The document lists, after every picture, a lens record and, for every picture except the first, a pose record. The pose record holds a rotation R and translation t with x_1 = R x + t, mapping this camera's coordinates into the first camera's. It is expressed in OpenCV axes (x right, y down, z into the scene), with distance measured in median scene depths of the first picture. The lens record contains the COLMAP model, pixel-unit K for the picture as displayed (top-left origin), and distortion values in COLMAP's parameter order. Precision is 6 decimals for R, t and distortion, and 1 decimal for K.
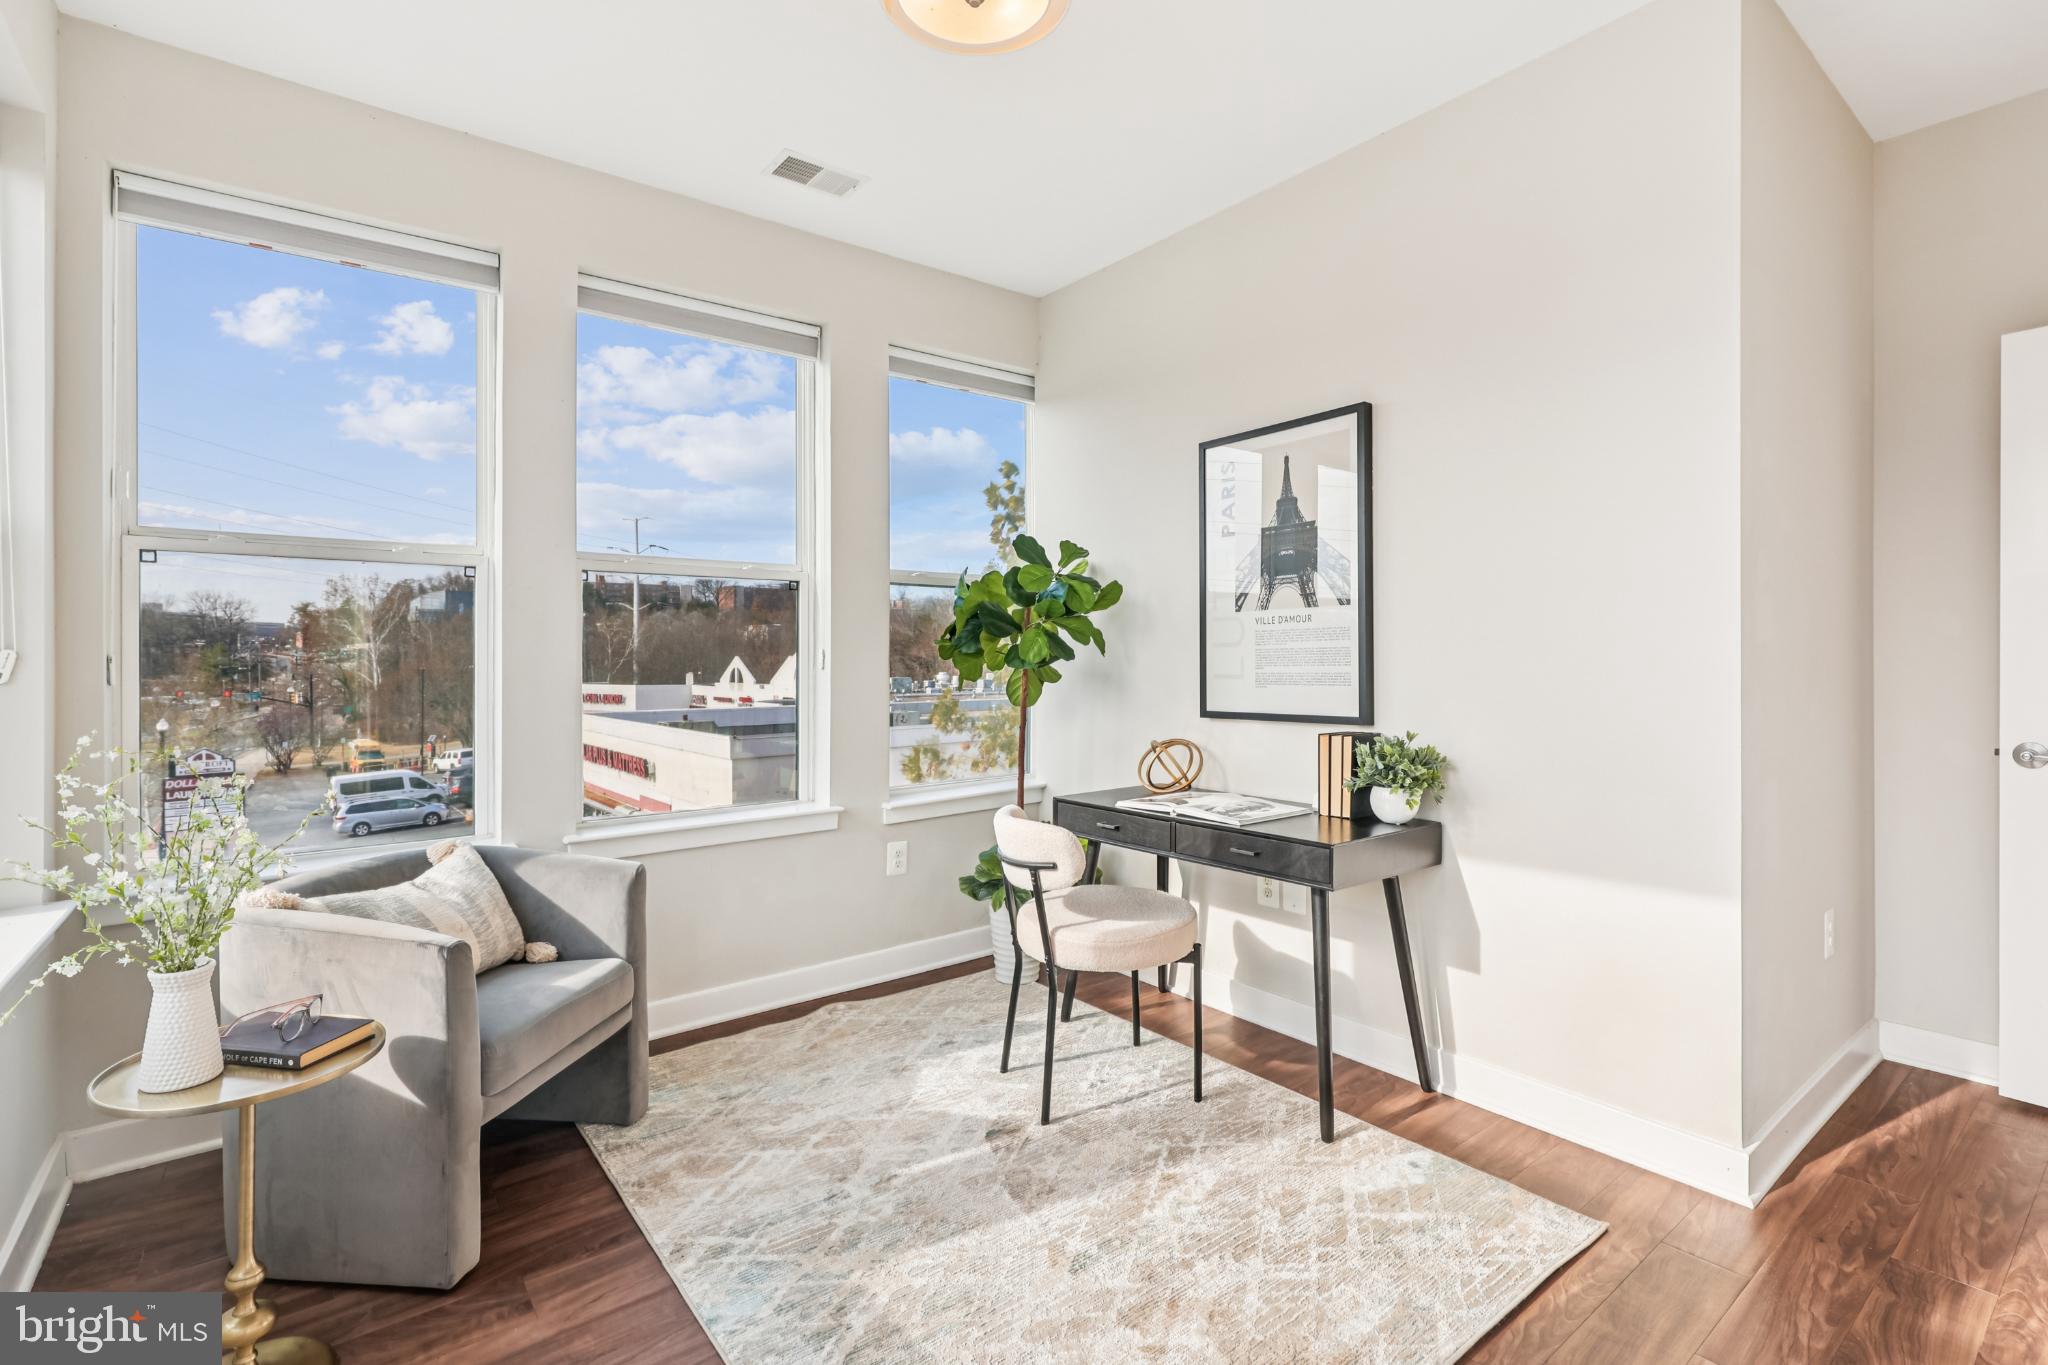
lens RADIAL K [[944.9, 0, 1024.0], [0, 944.9, 682.5], [0, 0, 1]] dist [0.009329, -0.007579]
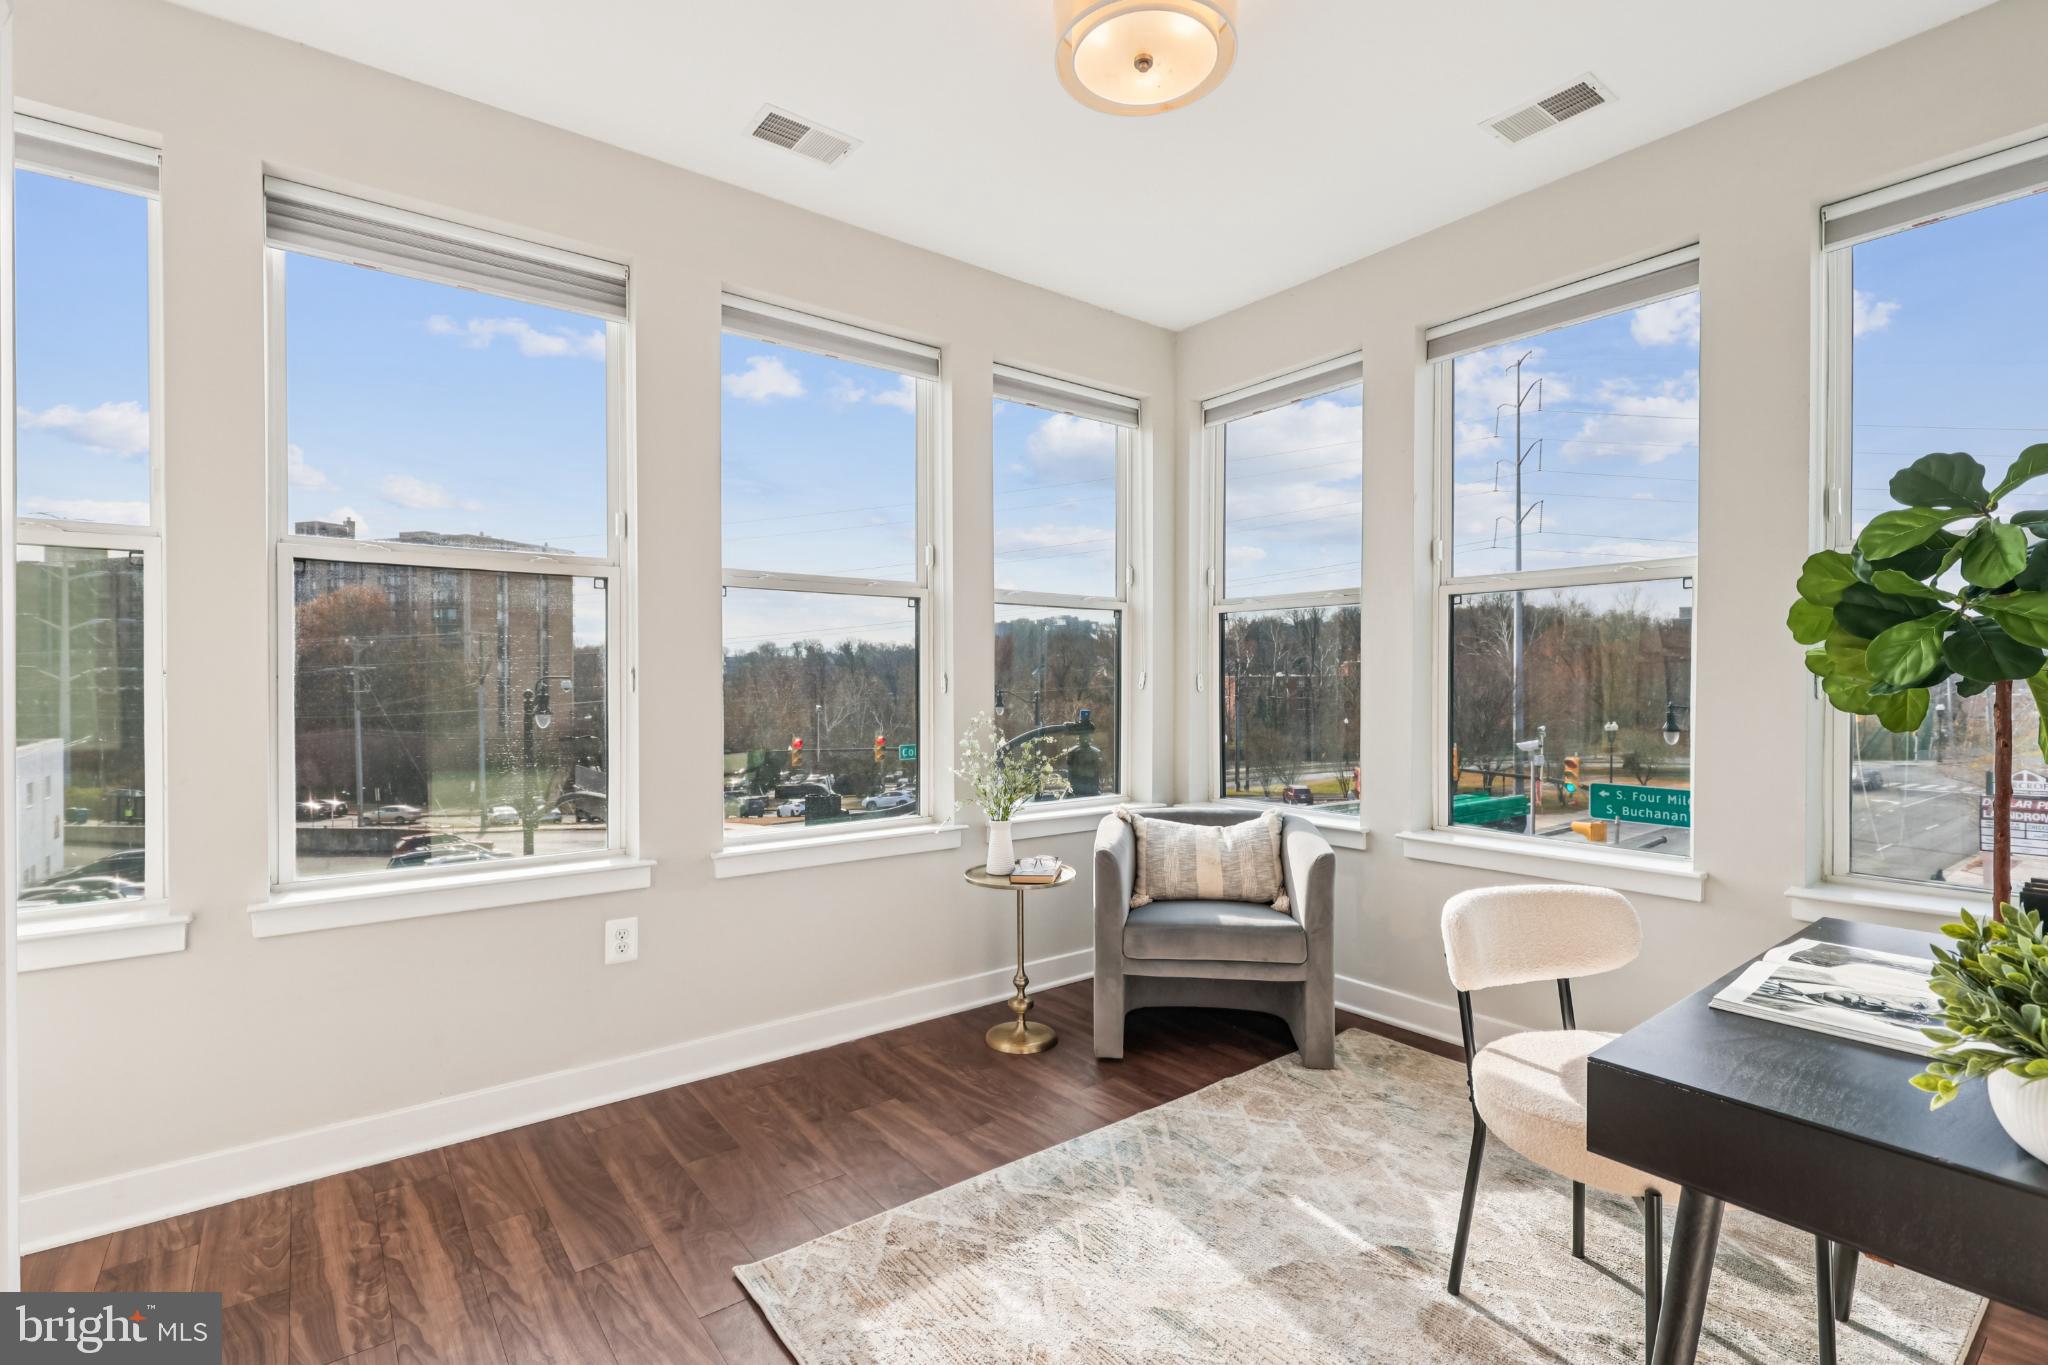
lens RADIAL K [[942.8, 0, 1048.6], [0, 942.8, 680.7], [0, 0, 1]] dist [0.004258, -0.000524]
pose [[0.016645, 0.010681, -0.999804, 0.724439], [-0.024671, 0.999643, 0.010268, -0.020543], [0.999557, 0.024496, 0.016902, 0.617444]]
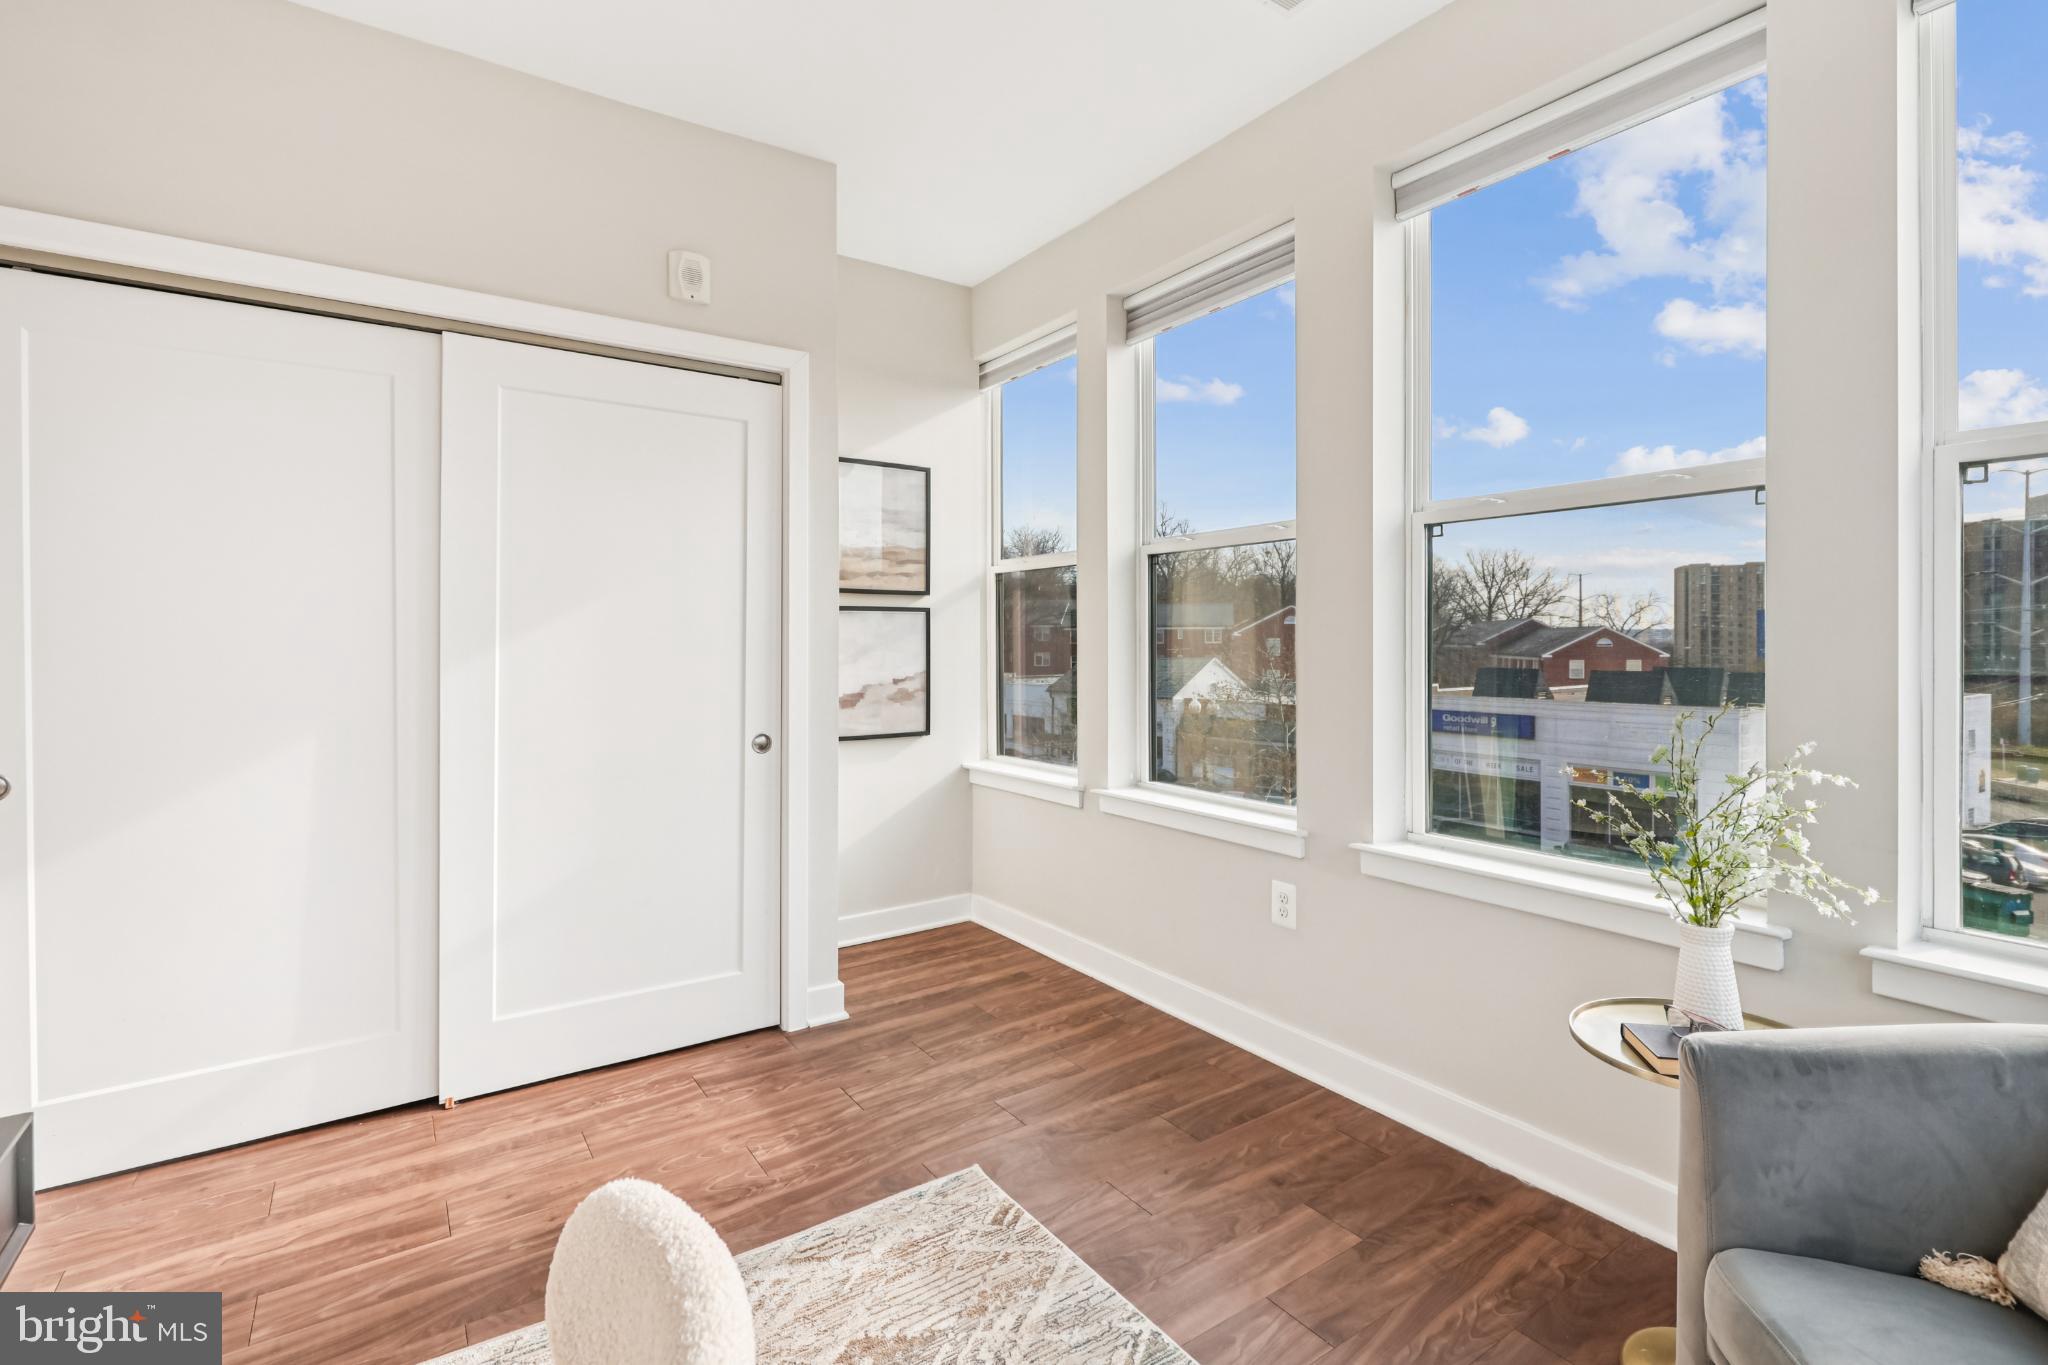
lens RADIAL K [[946.4, 0, 1035.6], [0, 946.4, 670.6], [0, 0, 1]] dist [0.002160, 0.000160]
pose [[-0.998891, 0.010151, 0.045978, -0.106682], [0.012771, 0.998290, 0.057047, -0.026779], [-0.045320, 0.057571, -0.997312, 1.194035]]
